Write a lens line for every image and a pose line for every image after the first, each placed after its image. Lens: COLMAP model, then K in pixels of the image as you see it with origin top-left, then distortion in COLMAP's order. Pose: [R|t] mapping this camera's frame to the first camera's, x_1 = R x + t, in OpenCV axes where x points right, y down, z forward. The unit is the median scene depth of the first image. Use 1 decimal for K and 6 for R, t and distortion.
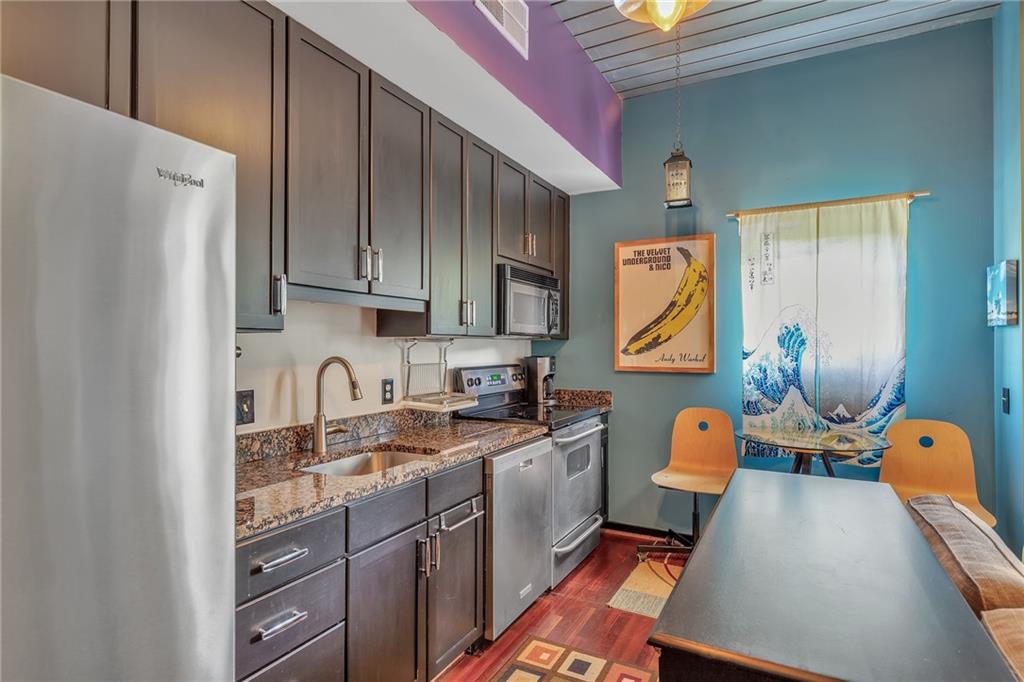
lens RADIAL K [[528.8, 0, 512.0], [0, 528.8, 341.0], [0, 0, 1]] dist [0.015788, -0.000522]
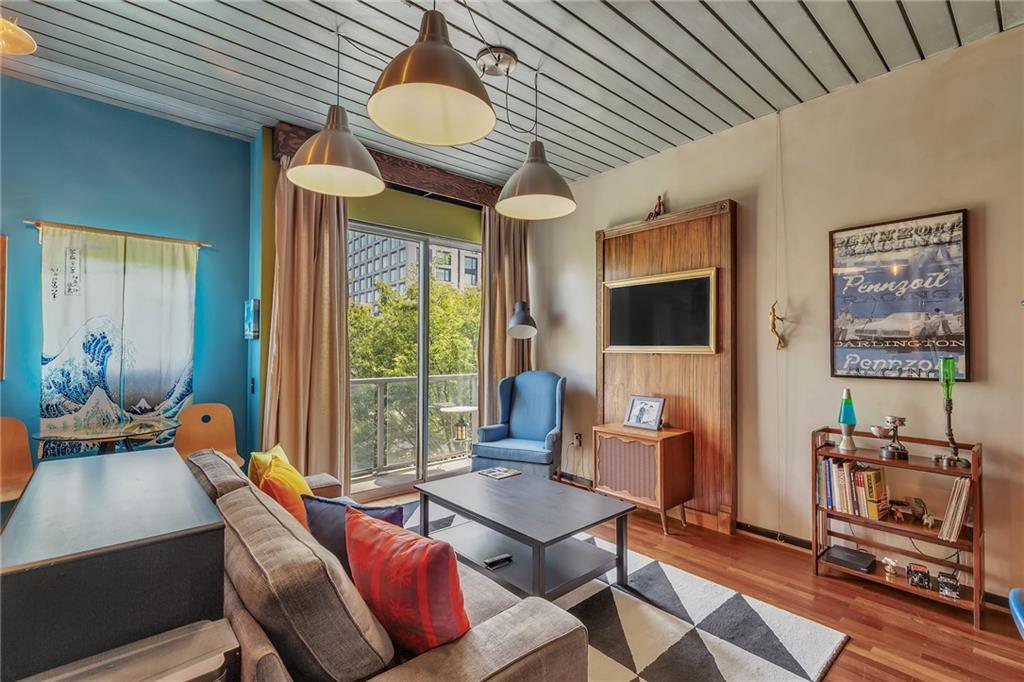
lens RADIAL K [[461.5, 0, 507.9], [0, 461.5, 342.4], [0, 0, 1]] dist [0.000662, -0.000422]
pose [[0.348935, 0.014267, 0.937038, -0.094841], [-0.012877, 0.999863, -0.010428, -0.011883], [-0.937058, -0.008427, 0.349071, -0.171346]]
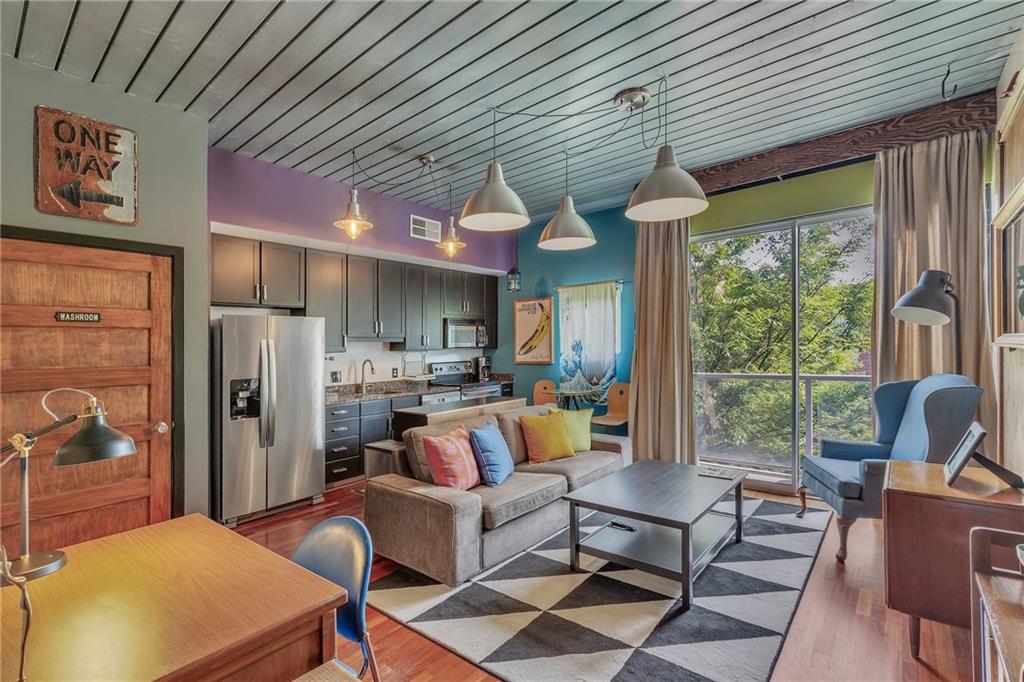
lens RADIAL K [[461.5, 0, 507.9], [0, 461.5, 342.4], [0, 0, 1]] dist [0.000662, -0.000422]
pose [[0.977426, -0.025260, -0.209763, 0.651466], [0.025789, 0.999667, -0.000216, -0.029947], [0.209698, -0.005199, 0.977752, -0.893246]]
